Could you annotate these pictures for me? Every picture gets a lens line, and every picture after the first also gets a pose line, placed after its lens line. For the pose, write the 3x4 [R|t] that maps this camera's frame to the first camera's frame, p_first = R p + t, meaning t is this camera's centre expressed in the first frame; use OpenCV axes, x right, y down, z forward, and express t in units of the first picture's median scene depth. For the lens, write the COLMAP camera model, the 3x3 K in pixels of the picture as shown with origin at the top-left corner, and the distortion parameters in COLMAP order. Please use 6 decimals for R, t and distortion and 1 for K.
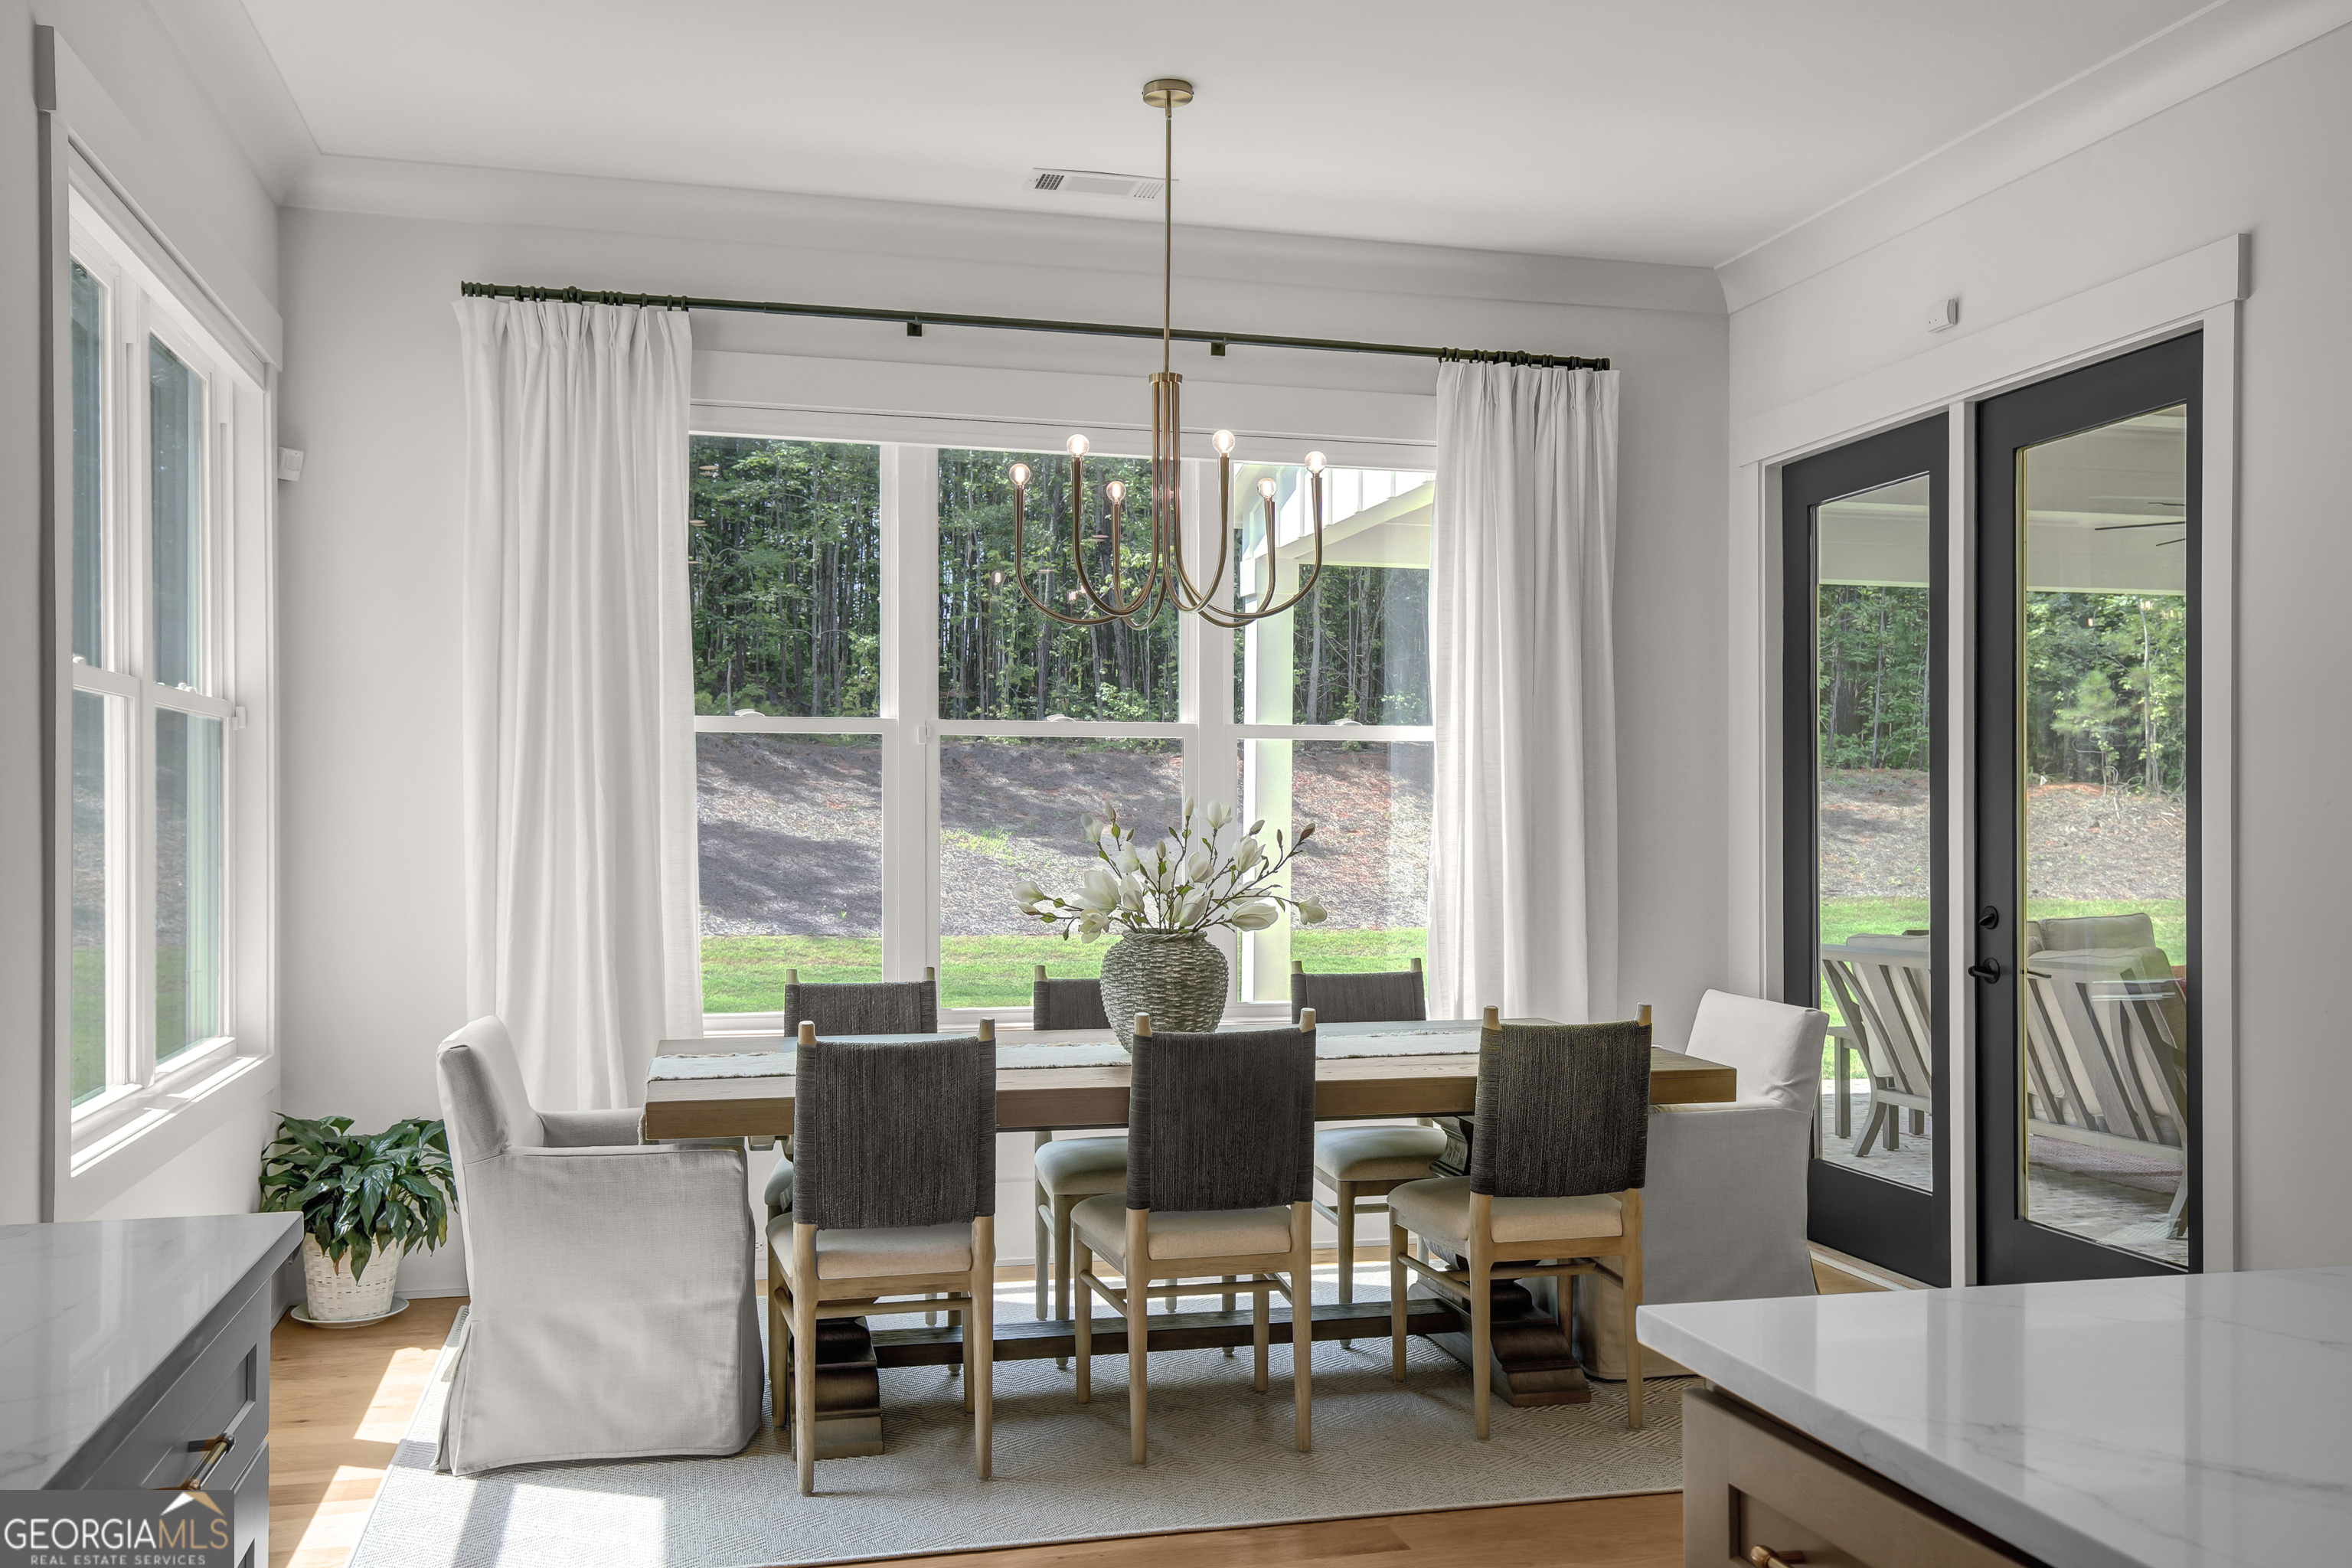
lens RADIAL K [[2006.6, 0, 1175.6], [0, 2006.6, 796.2], [0, 0, 1]] dist [-0.012243, 0.005661]
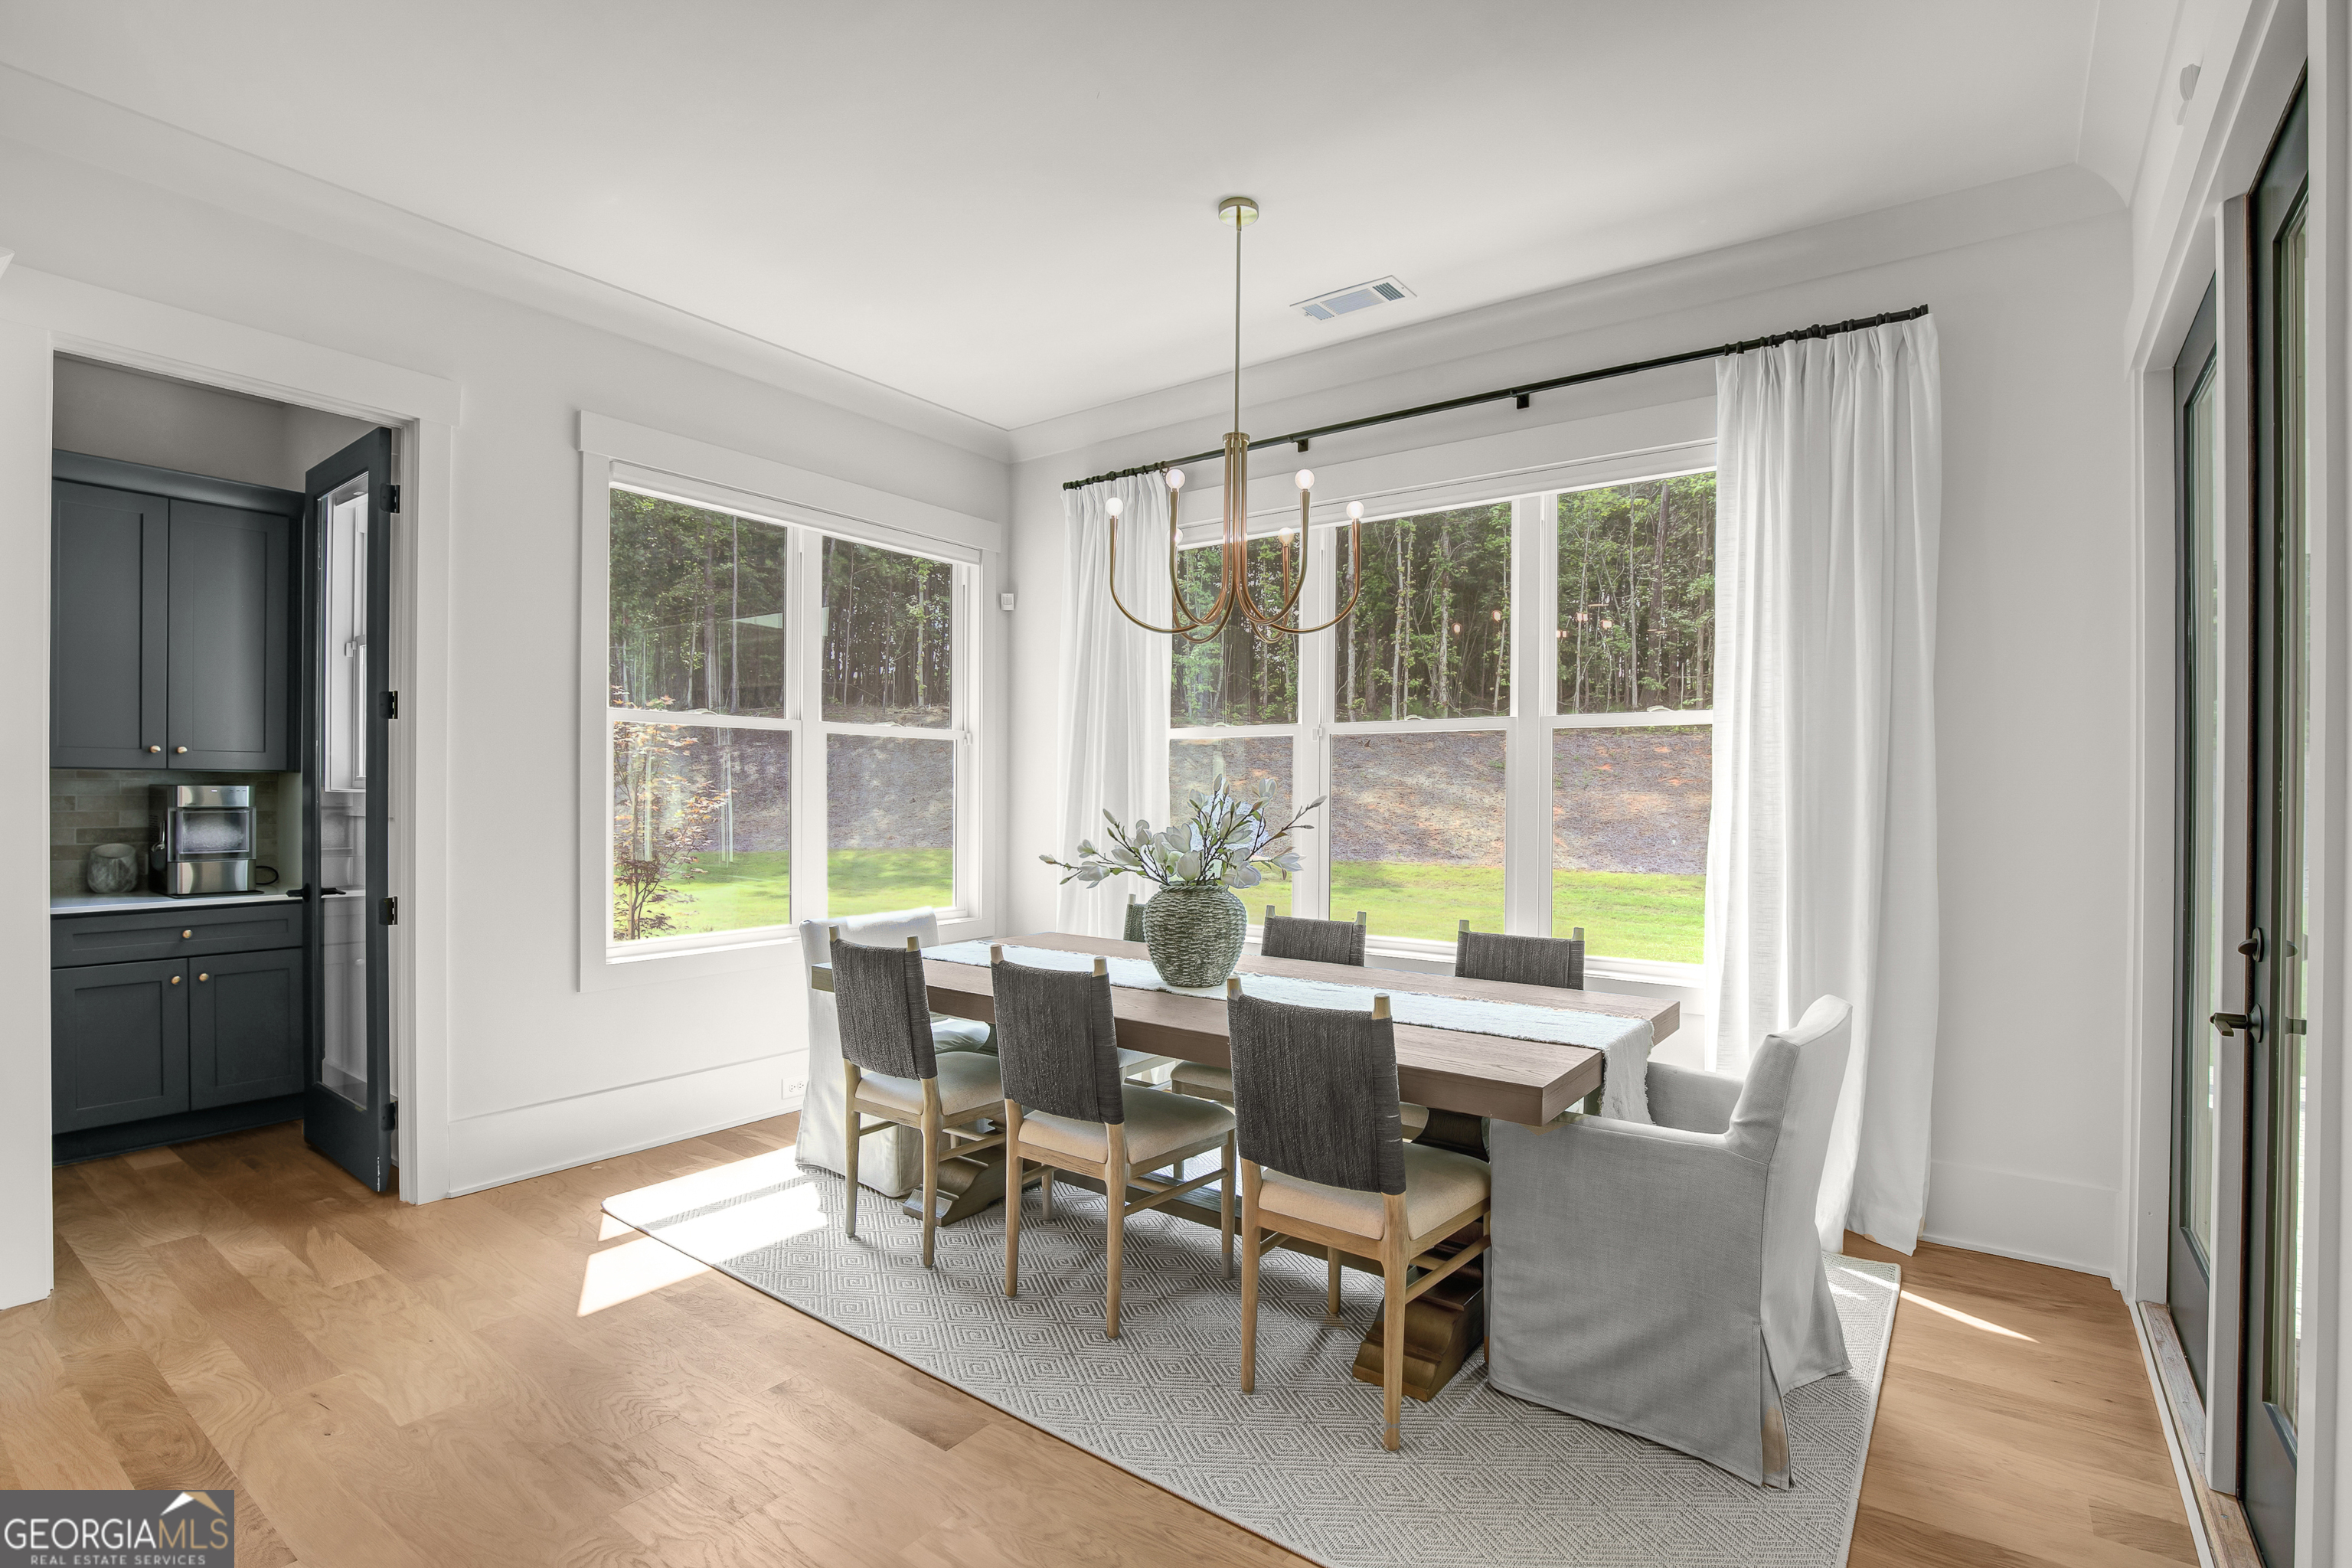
lens RADIAL K [[1098.9, 0, 1178.4], [0, 1098.9, 790.7], [0, 0, 1]] dist [-0.029908, -0.001830]
pose [[0.635657, -0.000201, -0.771971, 0.425448], [0.003264, 0.999992, 0.002426, 0.006224], [0.771964, -0.004062, 0.635653, 0.461616]]
